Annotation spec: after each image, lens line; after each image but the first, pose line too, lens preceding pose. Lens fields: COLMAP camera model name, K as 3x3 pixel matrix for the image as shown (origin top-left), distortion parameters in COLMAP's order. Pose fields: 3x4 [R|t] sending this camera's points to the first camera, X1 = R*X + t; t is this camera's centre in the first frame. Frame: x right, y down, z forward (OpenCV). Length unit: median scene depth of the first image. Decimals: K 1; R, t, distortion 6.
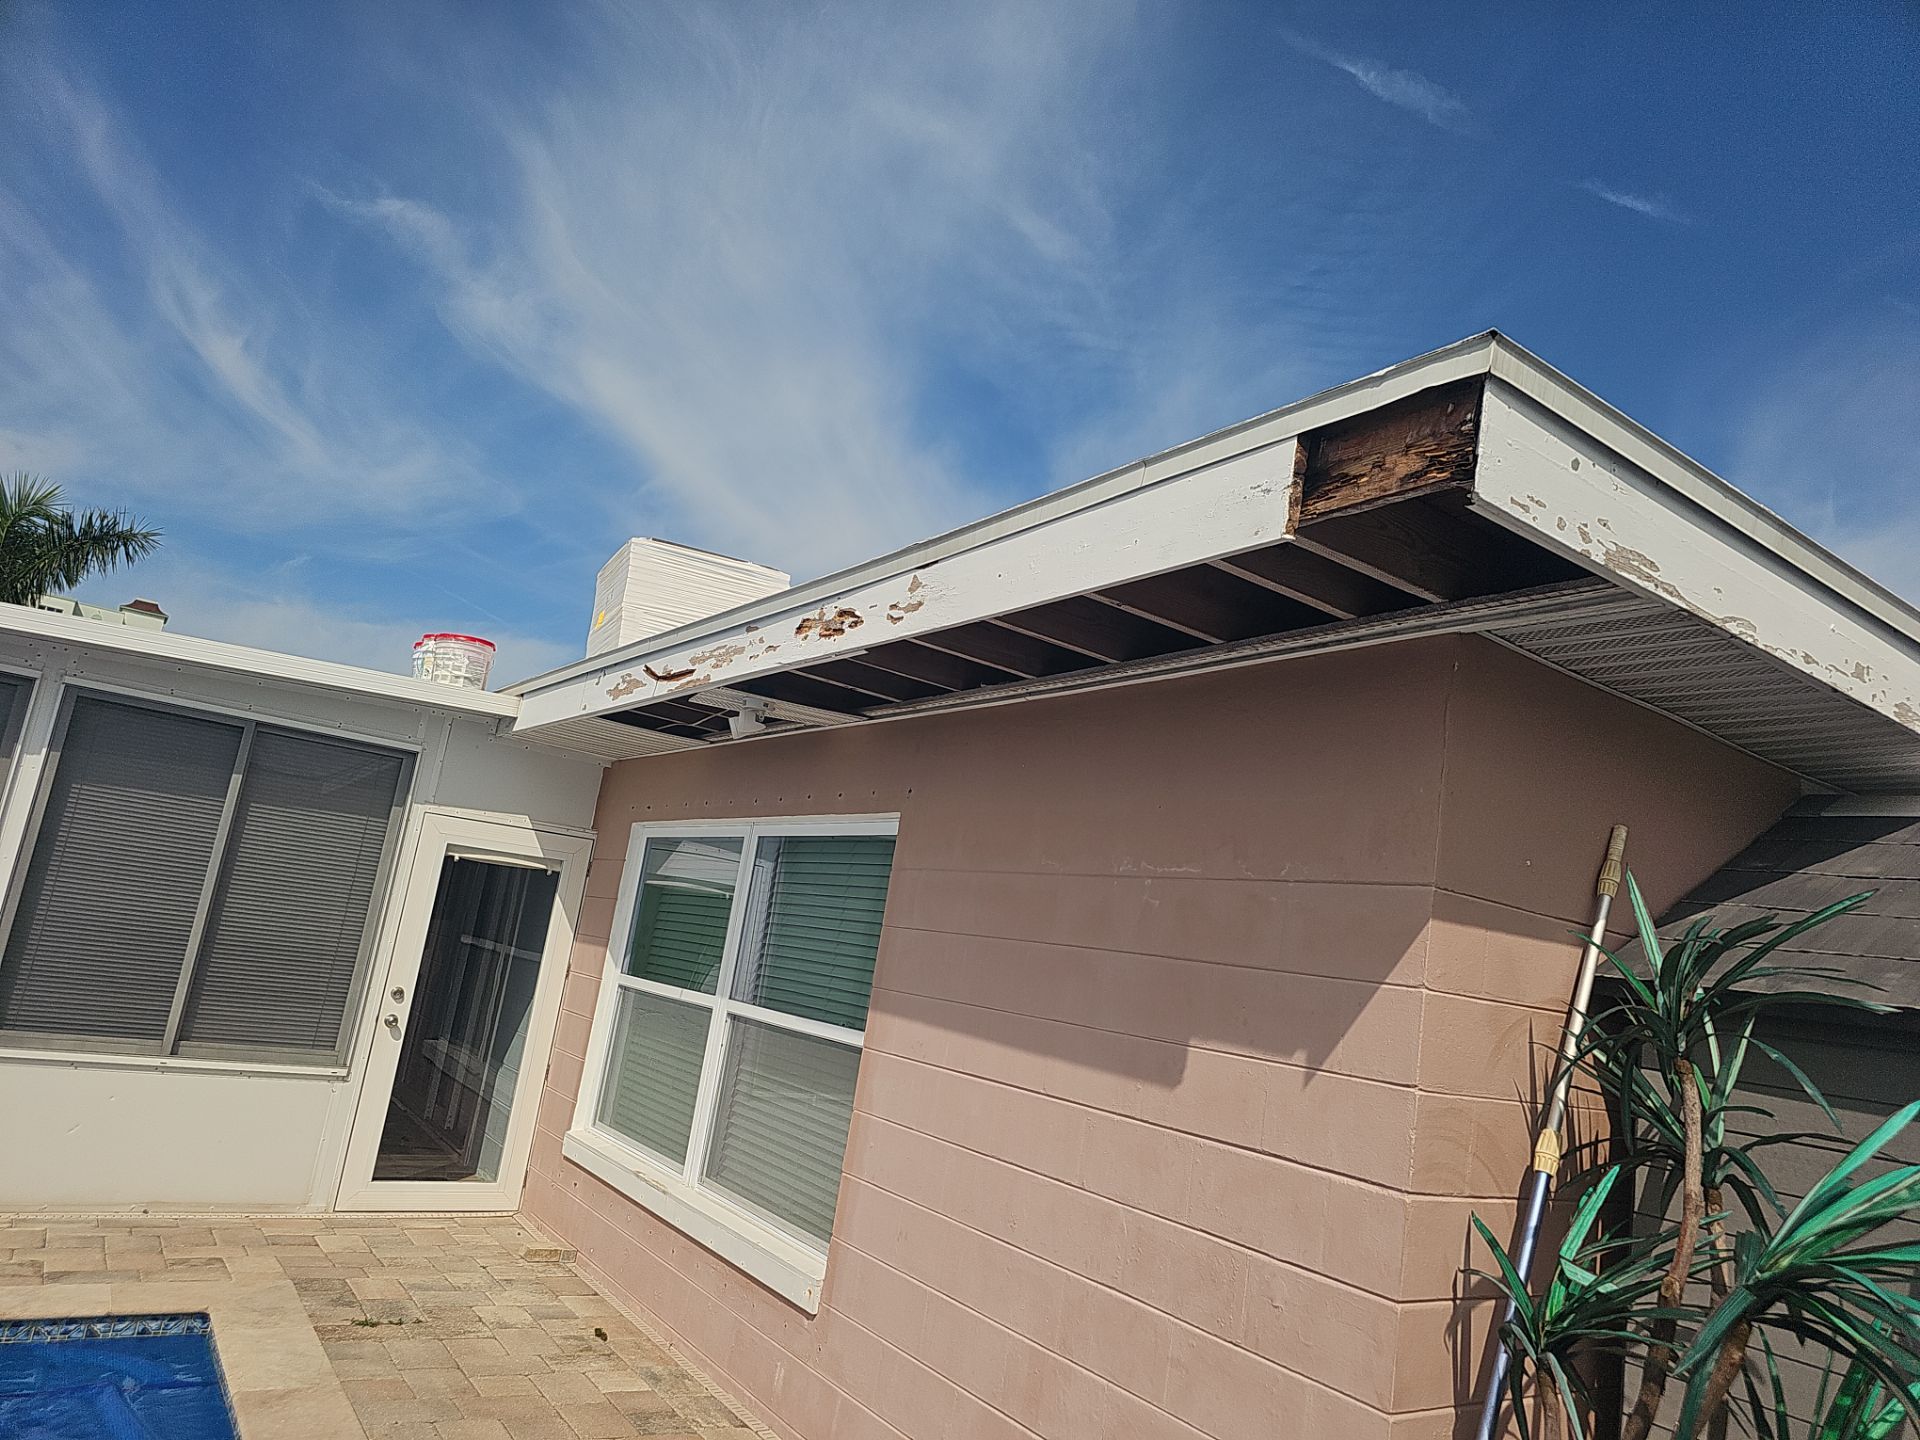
lens RADIAL K [[1275.7, 0, 966.2], [0, 1275.7, 721.7], [0, 0, 1]] dist [0.067955, -0.062582]
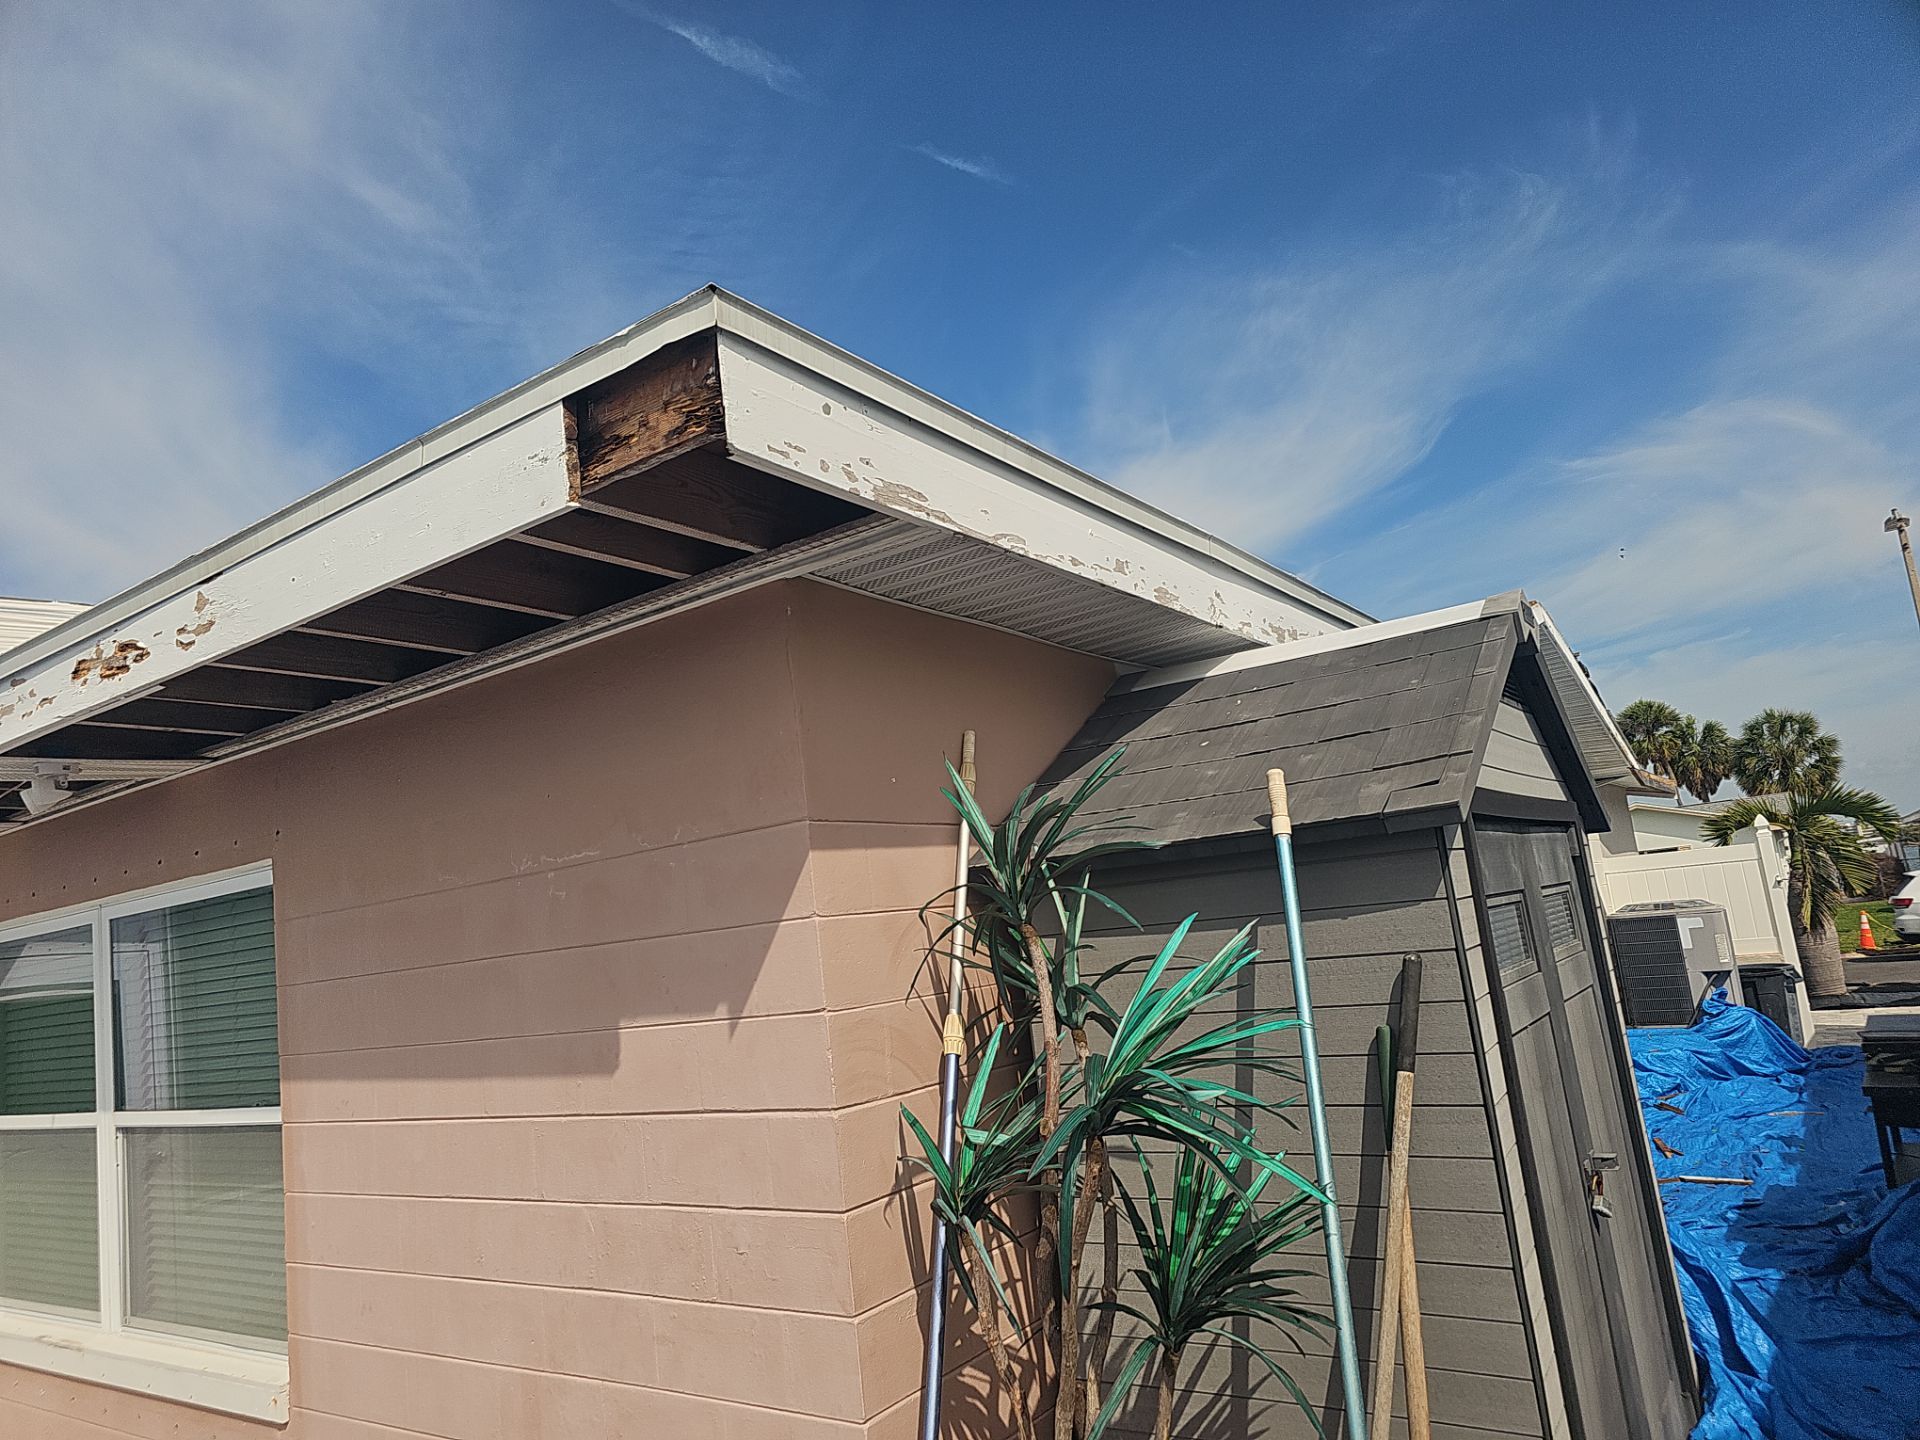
lens RADIAL K [[1267.1, 0, 958.2], [0, 1267.1, 722.4], [0, 0, 1]] dist [0.073759, -0.090236]
pose [[0.913532, -0.175134, 0.367134, 0.102167], [0.166052, 0.984500, 0.056452, 0.010316], [-0.371330, 0.009392, 0.928454, -0.009500]]
